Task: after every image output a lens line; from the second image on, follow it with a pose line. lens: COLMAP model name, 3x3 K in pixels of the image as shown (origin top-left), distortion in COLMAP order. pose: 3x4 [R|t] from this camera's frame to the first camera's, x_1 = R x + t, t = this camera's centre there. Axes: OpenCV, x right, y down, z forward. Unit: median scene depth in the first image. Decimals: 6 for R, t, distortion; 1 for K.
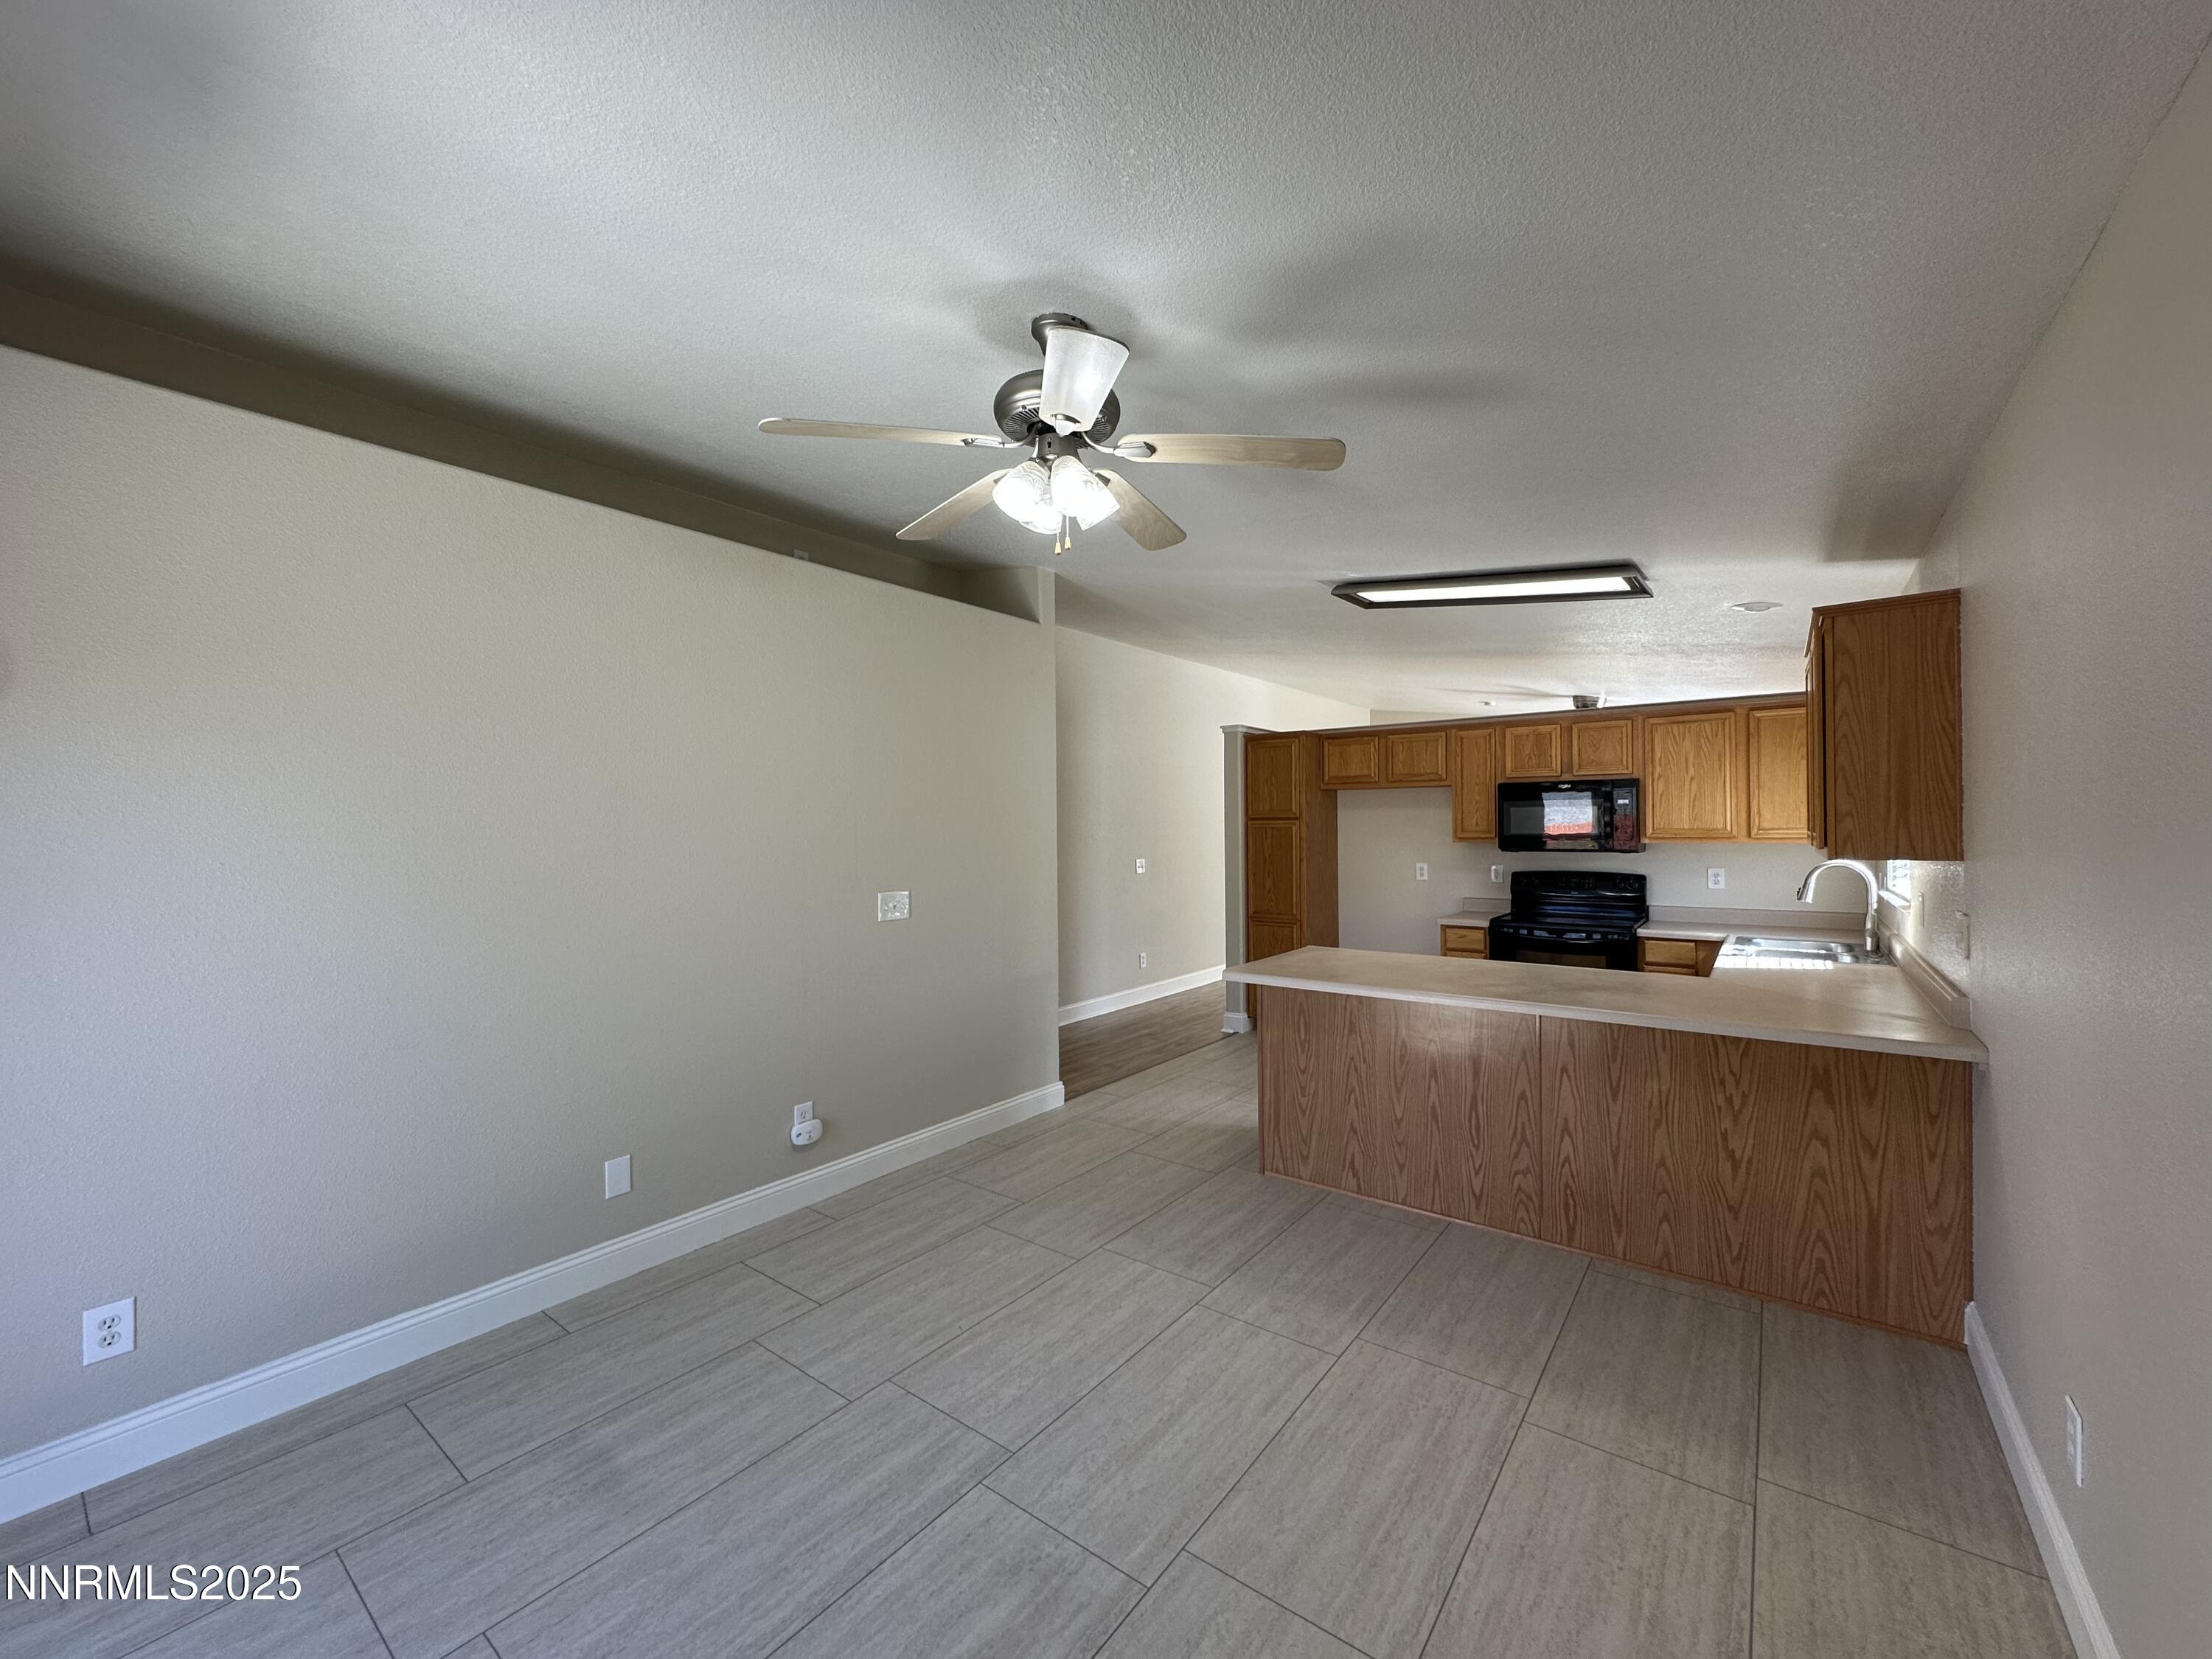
lens RADIAL K [[882.9, 0, 1109.1], [0, 882.9, 826.2], [0, 0, 1]] dist [-0.002525, 0.000946]
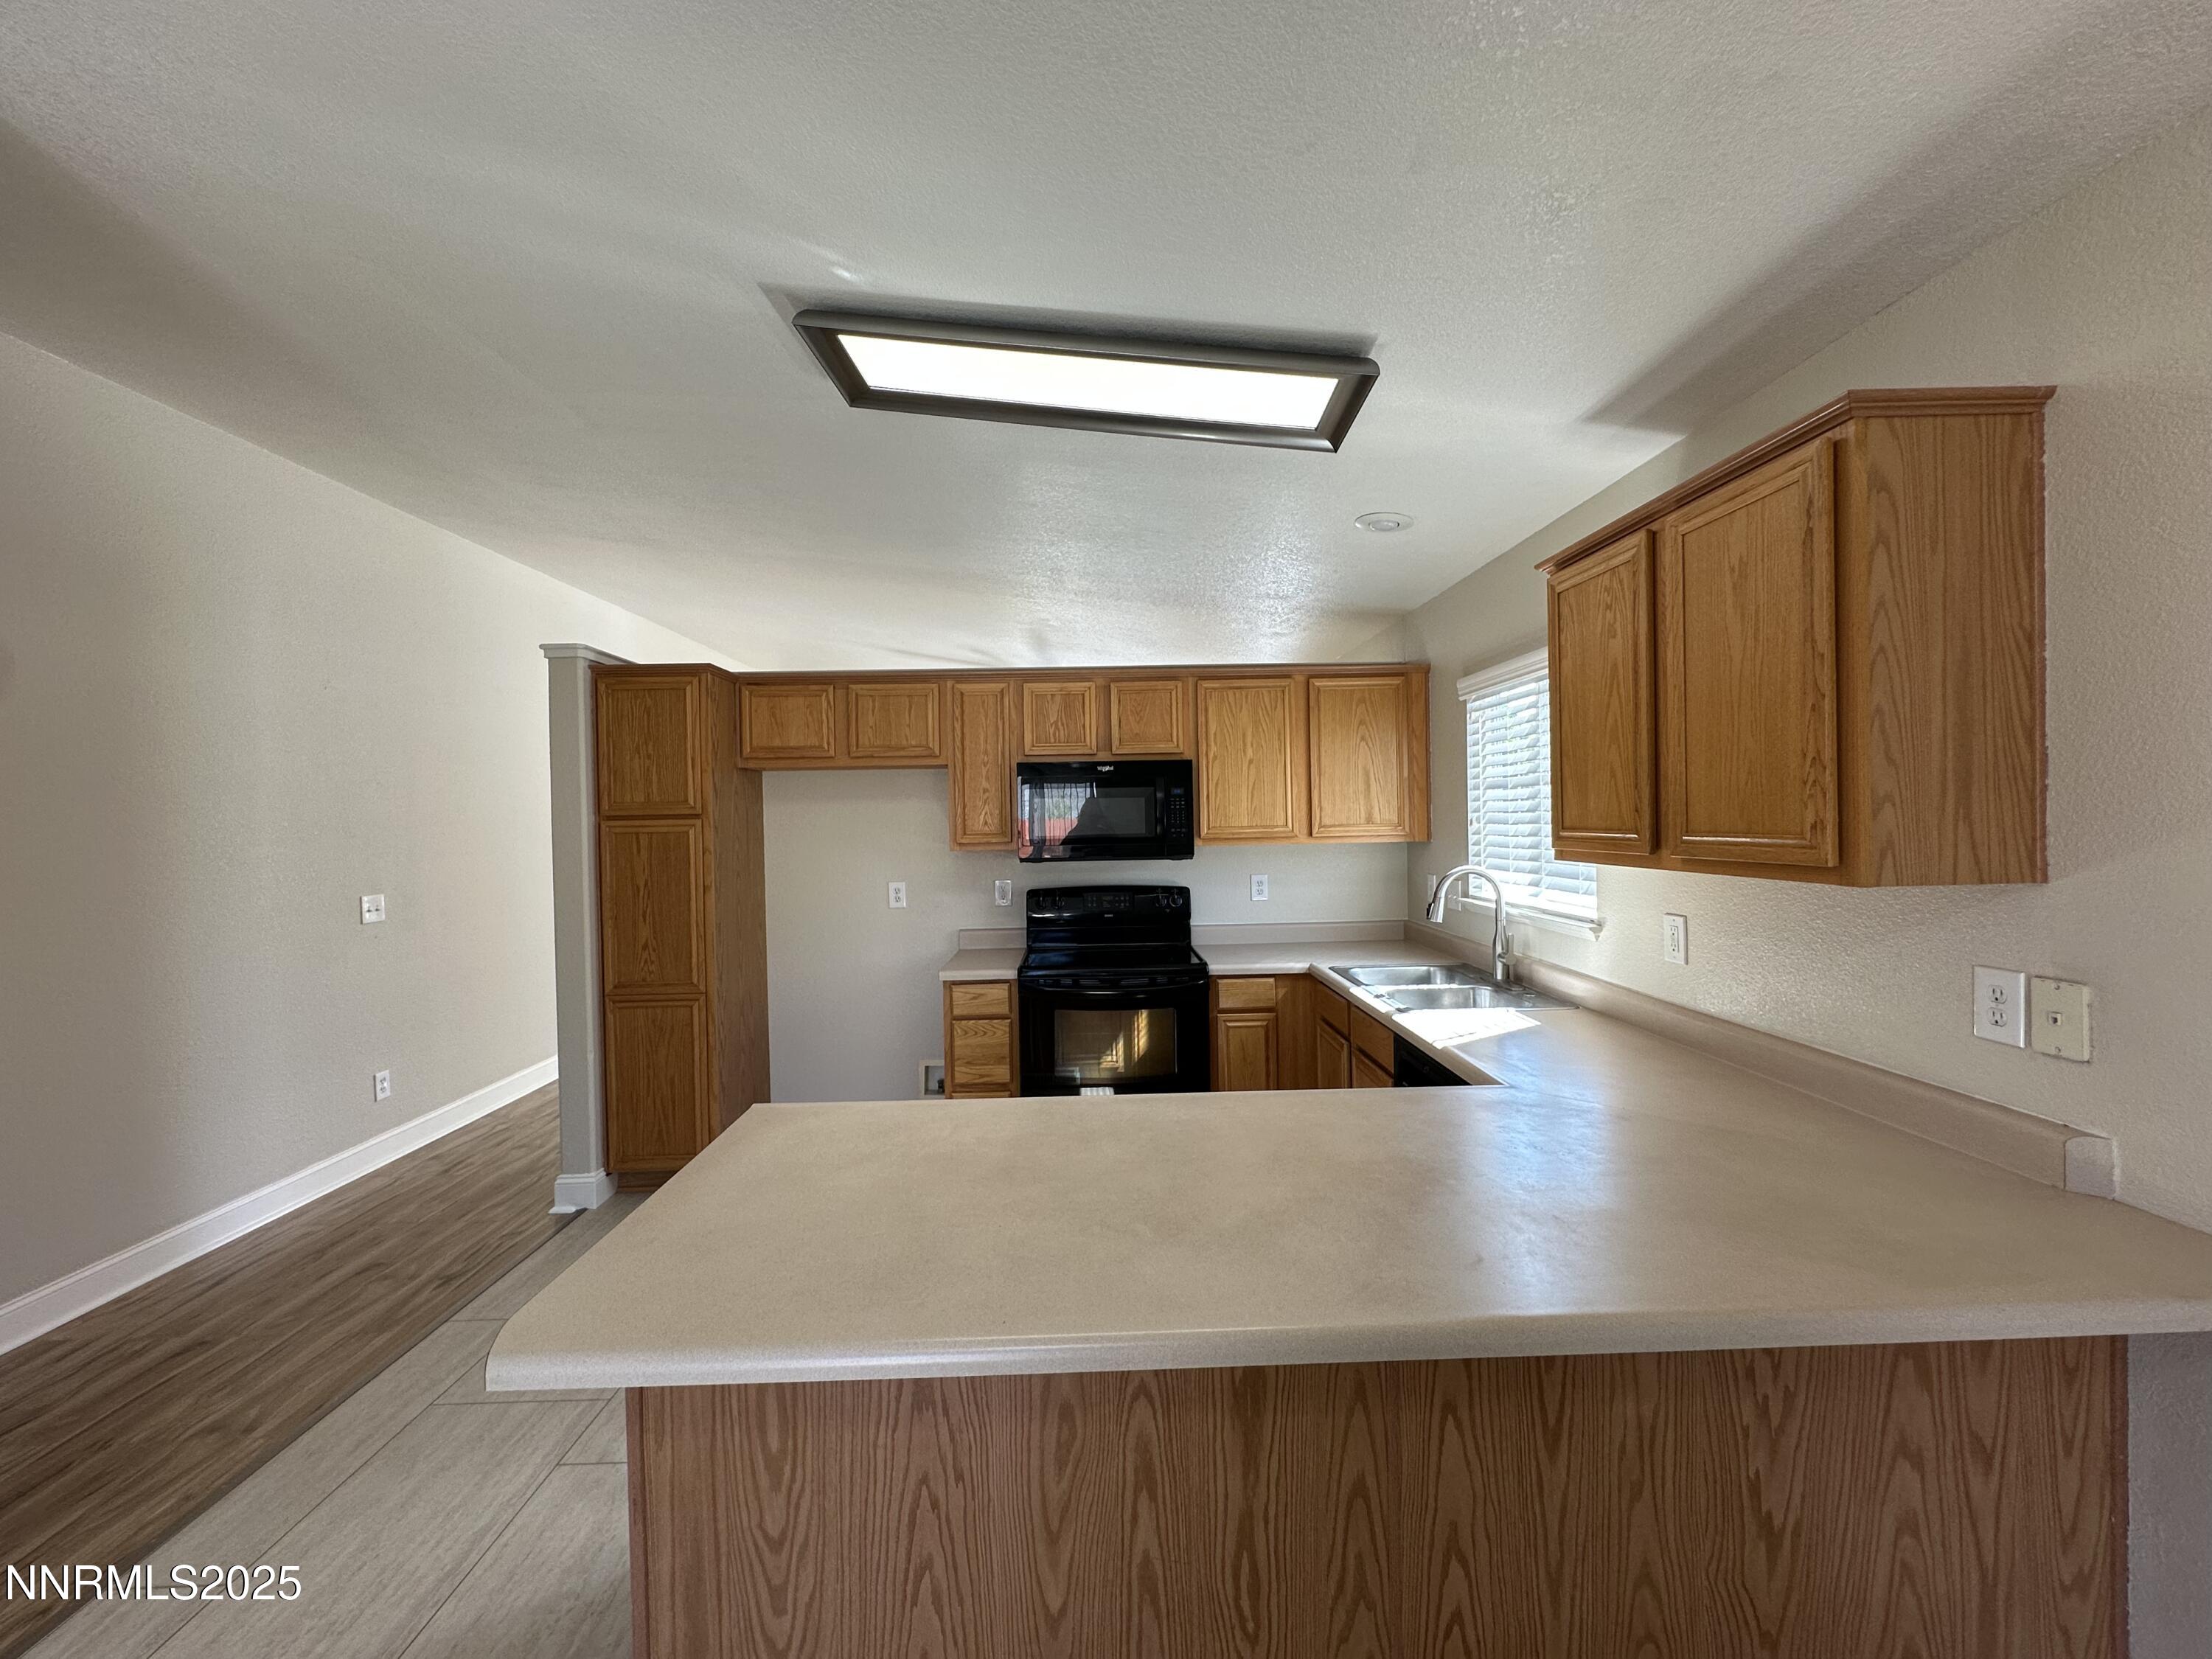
lens RADIAL K [[882.9, 0, 1109.5], [0, 882.9, 830.7], [0, 0, 1]] dist [-0.002525, 0.000946]
pose [[0.783239, -0.015369, 0.621530, 0.091575], [0.011271, 0.999881, 0.010522, -0.003333], [-0.621618, -0.001236, 0.783319, 0.532487]]
